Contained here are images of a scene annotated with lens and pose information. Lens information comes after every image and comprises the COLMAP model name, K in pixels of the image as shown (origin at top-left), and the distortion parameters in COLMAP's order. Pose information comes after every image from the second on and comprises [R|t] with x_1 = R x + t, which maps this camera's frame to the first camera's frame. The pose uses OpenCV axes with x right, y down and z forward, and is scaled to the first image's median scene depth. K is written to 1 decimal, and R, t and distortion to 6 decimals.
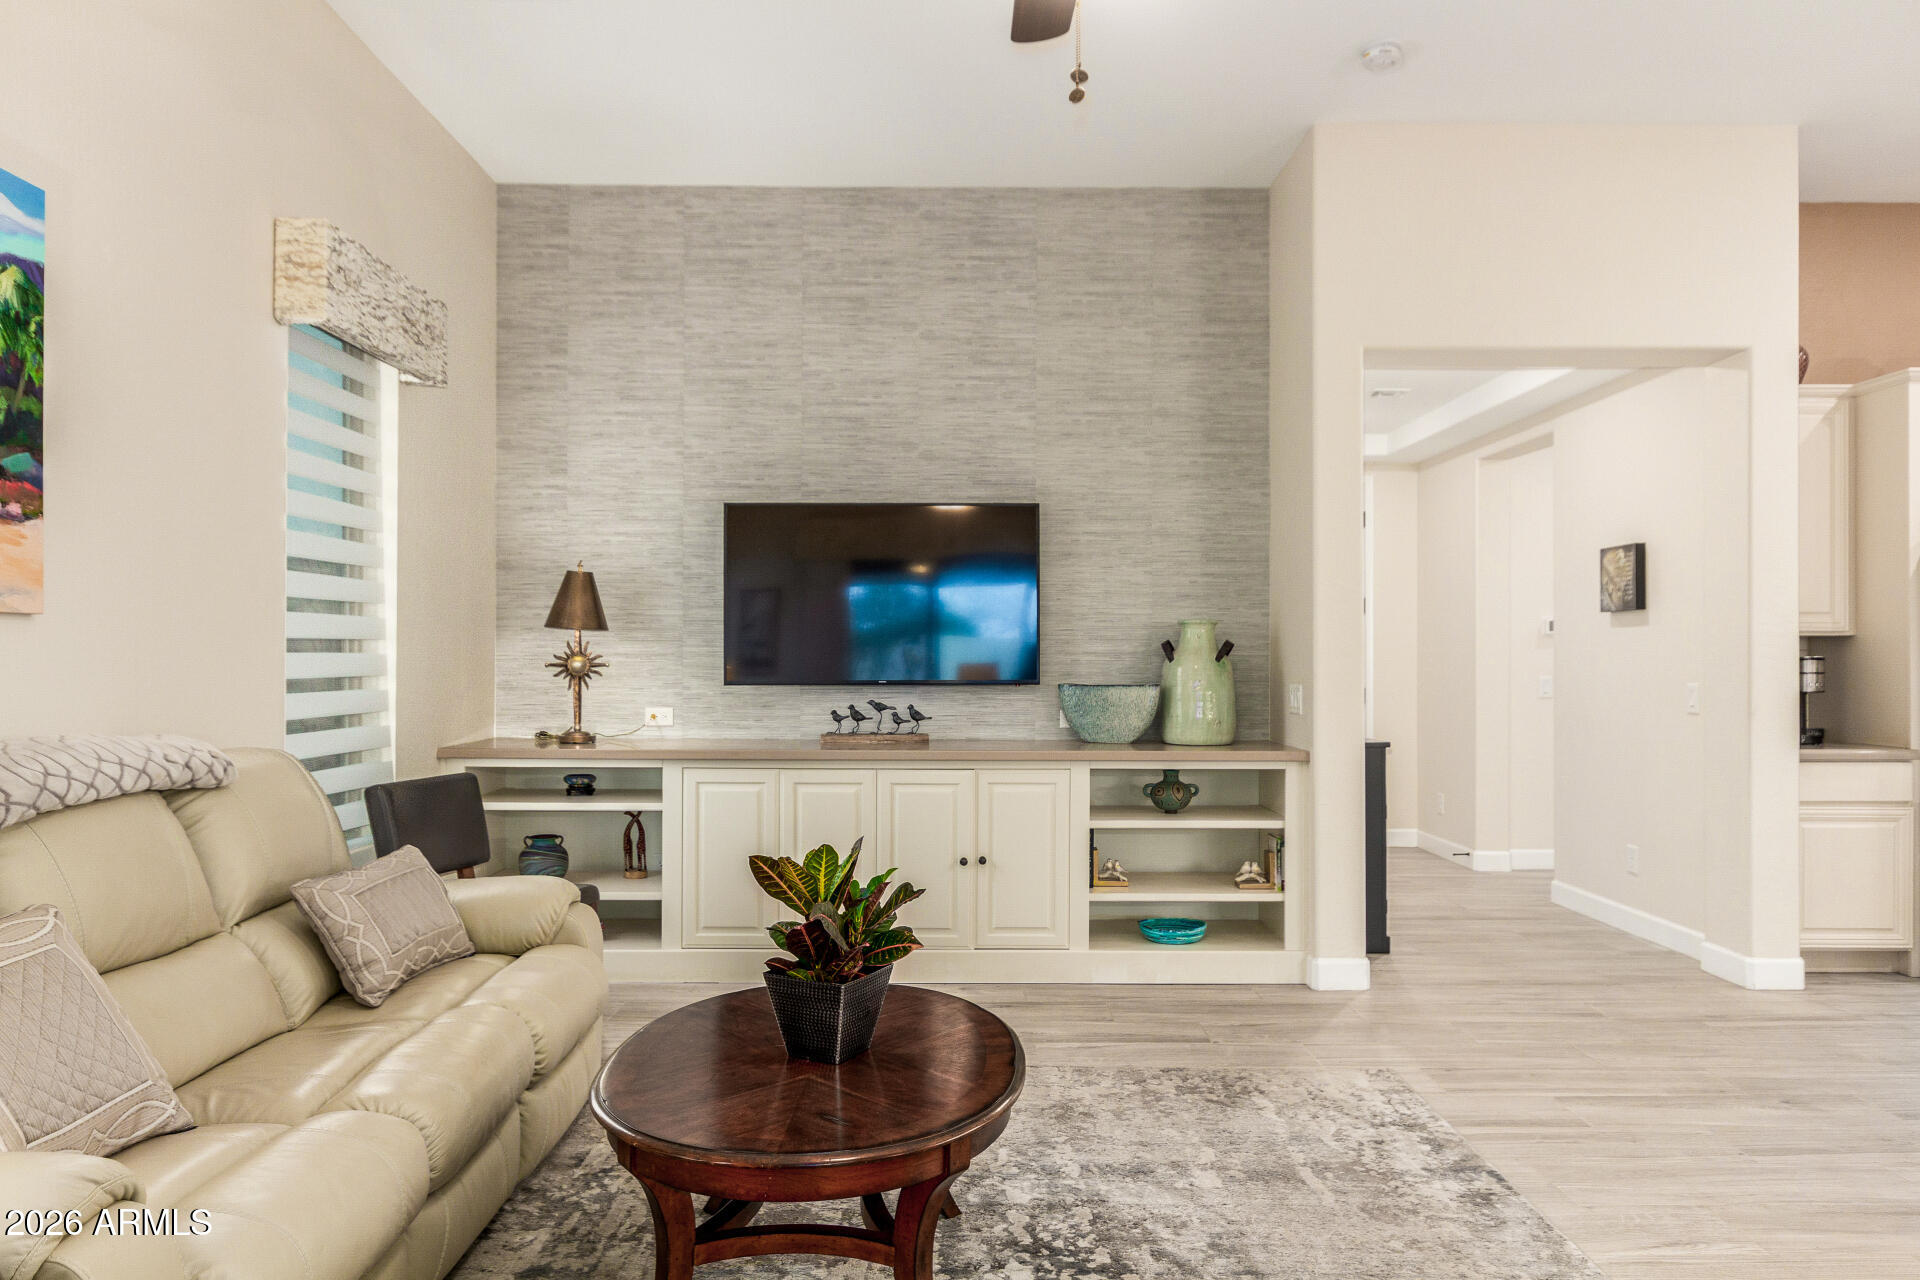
lens RADIAL K [[1216.6, 0, 970.8], [0, 1216.6, 643.7], [0, 0, 1]] dist [0.005209, -0.000749]
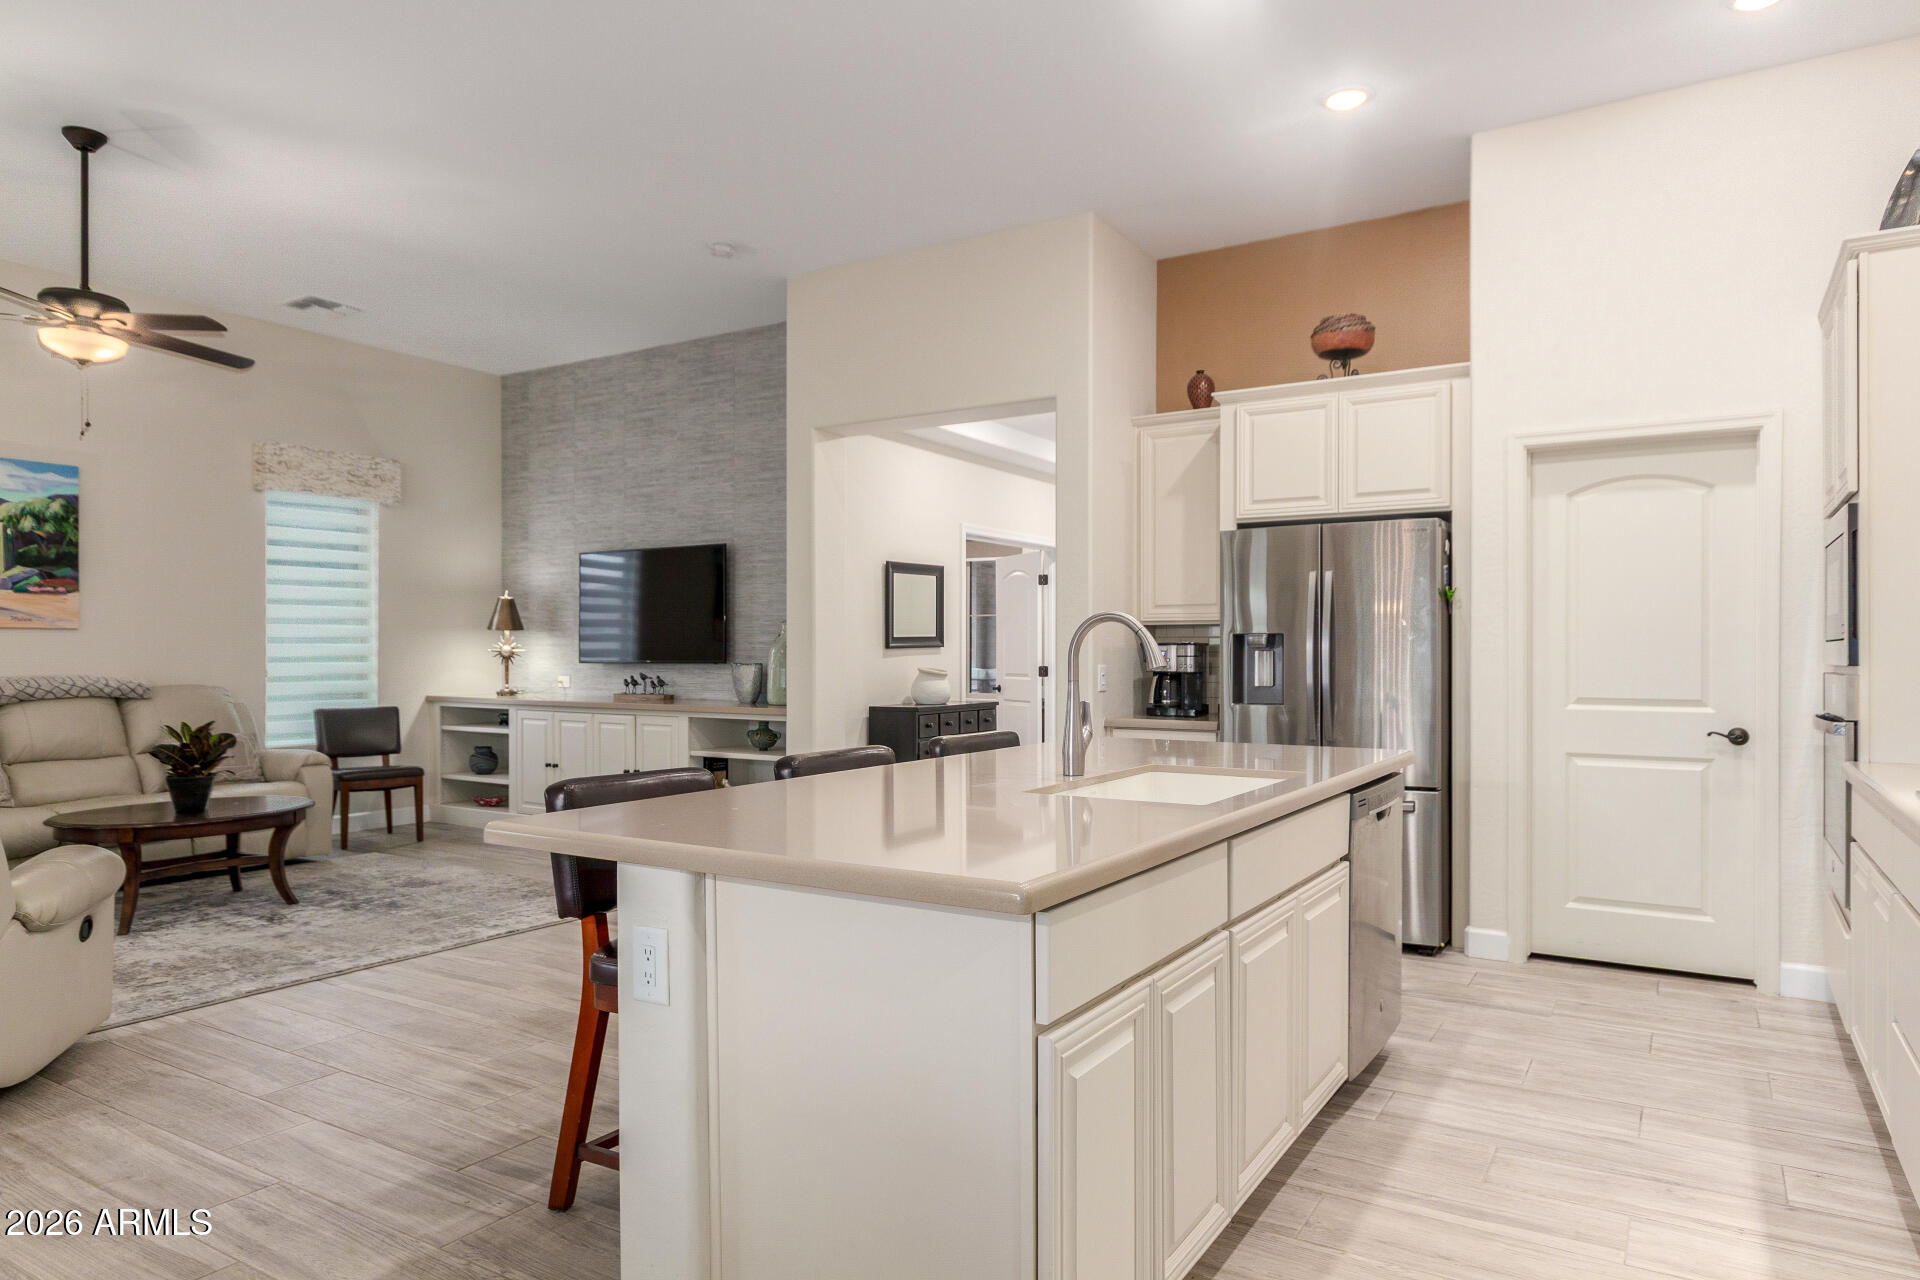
lens RADIAL K [[1125.5, 0, 960.6], [0, 1125.5, 650.5], [0, 0, 1]] dist [0.005171, 0.001859]
pose [[0.853287, -0.001641, -0.521439, 1.043561], [0.006893, 0.999943, 0.008134, 0.008107], [0.521396, -0.010535, 0.853250, -0.041032]]
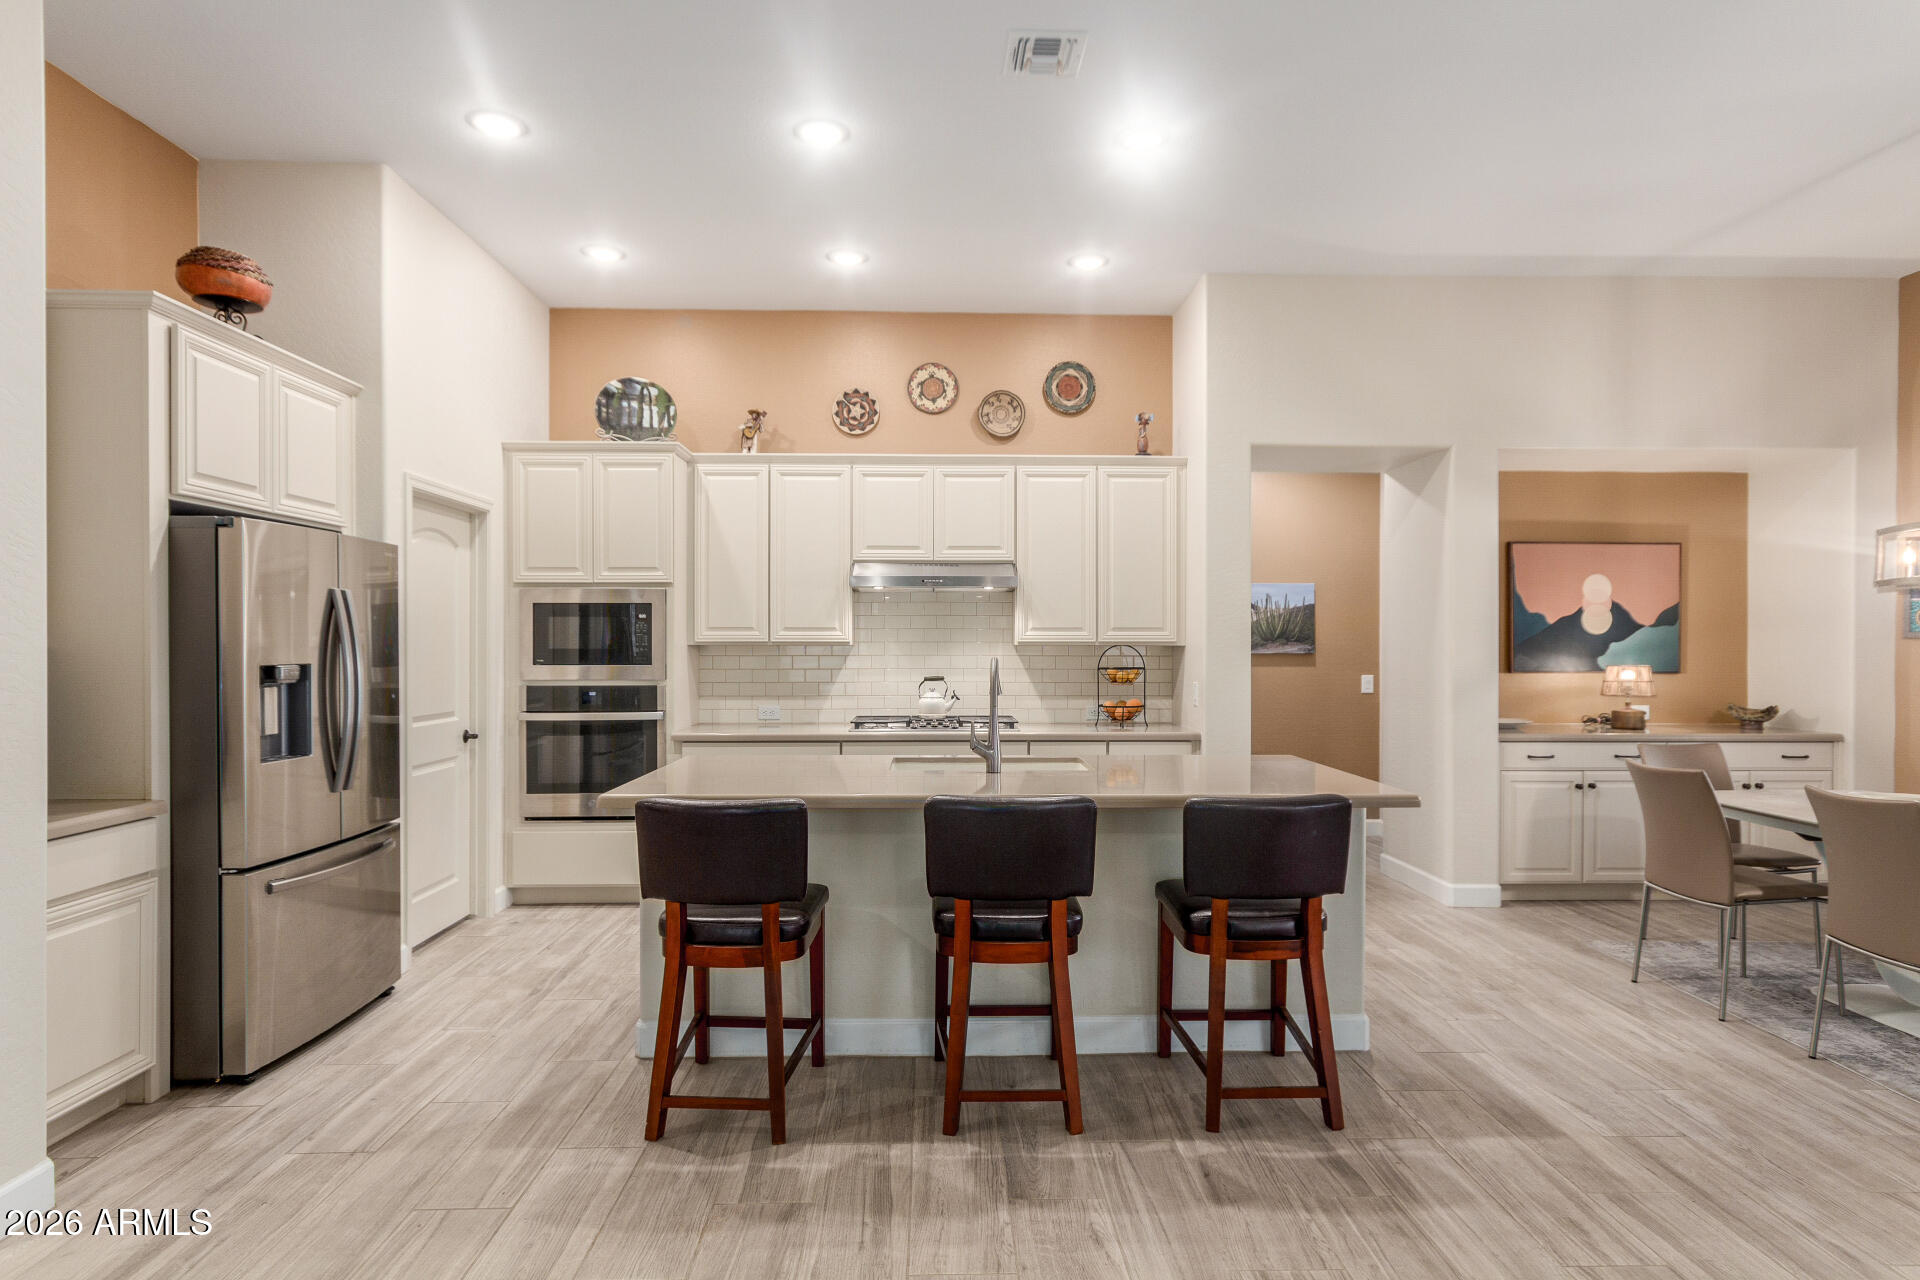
lens RADIAL K [[1016.1, 0, 949.1], [0, 1016.1, 647.4], [0, 0, 1]] dist [0.005009, -0.000184]
pose [[-0.011021, -0.007552, 0.999911, 0.119669], [-0.009134, 0.999931, 0.007451, -0.016482], [-0.999898, -0.009051, -0.011089, 0.482328]]
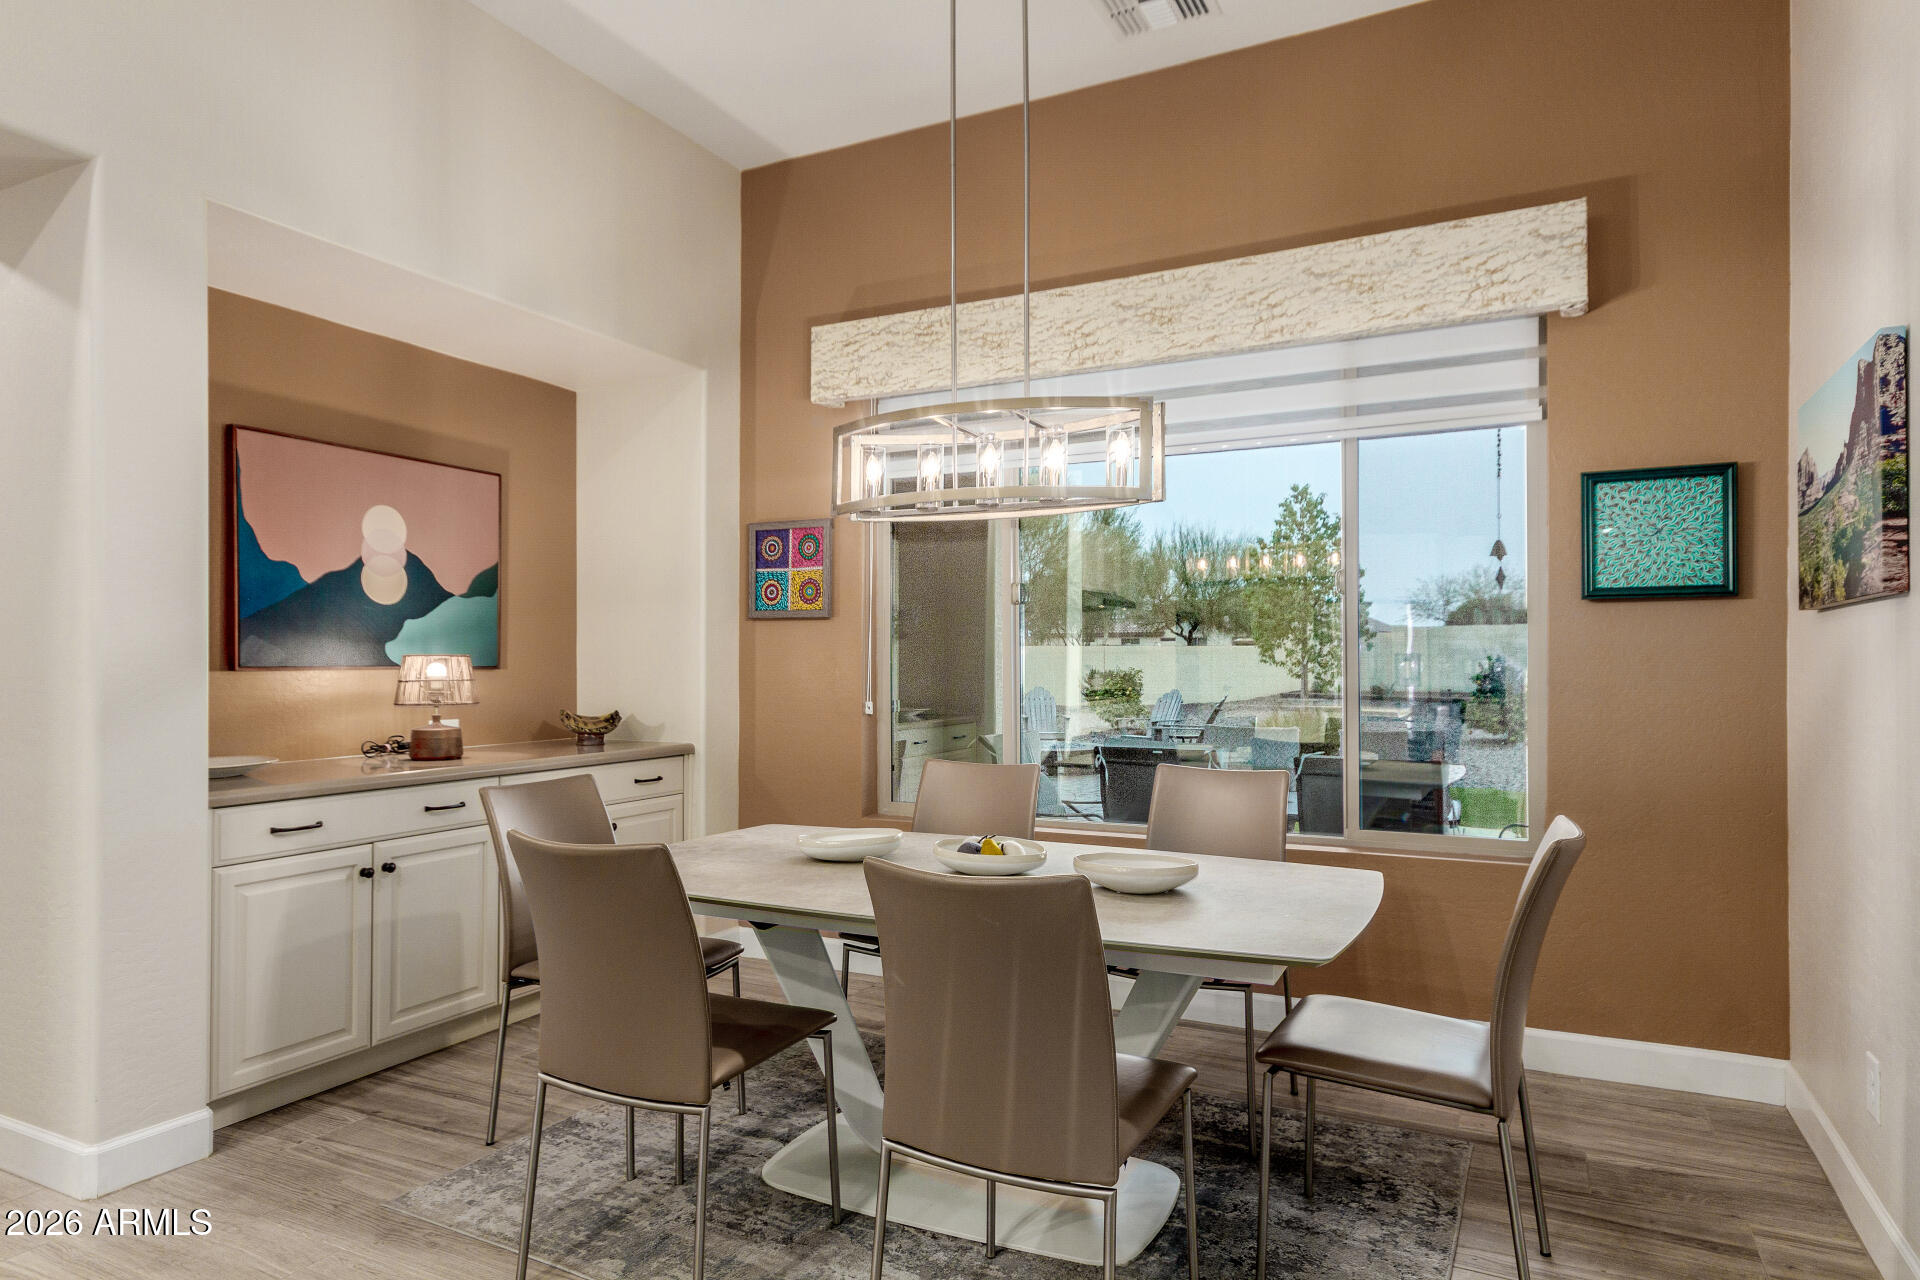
lens RADIAL K [[1095.6, 0, 976.3], [0, 1095.6, 655.9], [0, 0, 1]] dist [0.002223, 0.001675]
pose [[-0.898618, -0.002511, 0.438724, 0.558875], [-0.007914, 0.999914, -0.010488, 0.009048], [-0.438660, -0.012897, -0.898561, 0.238679]]
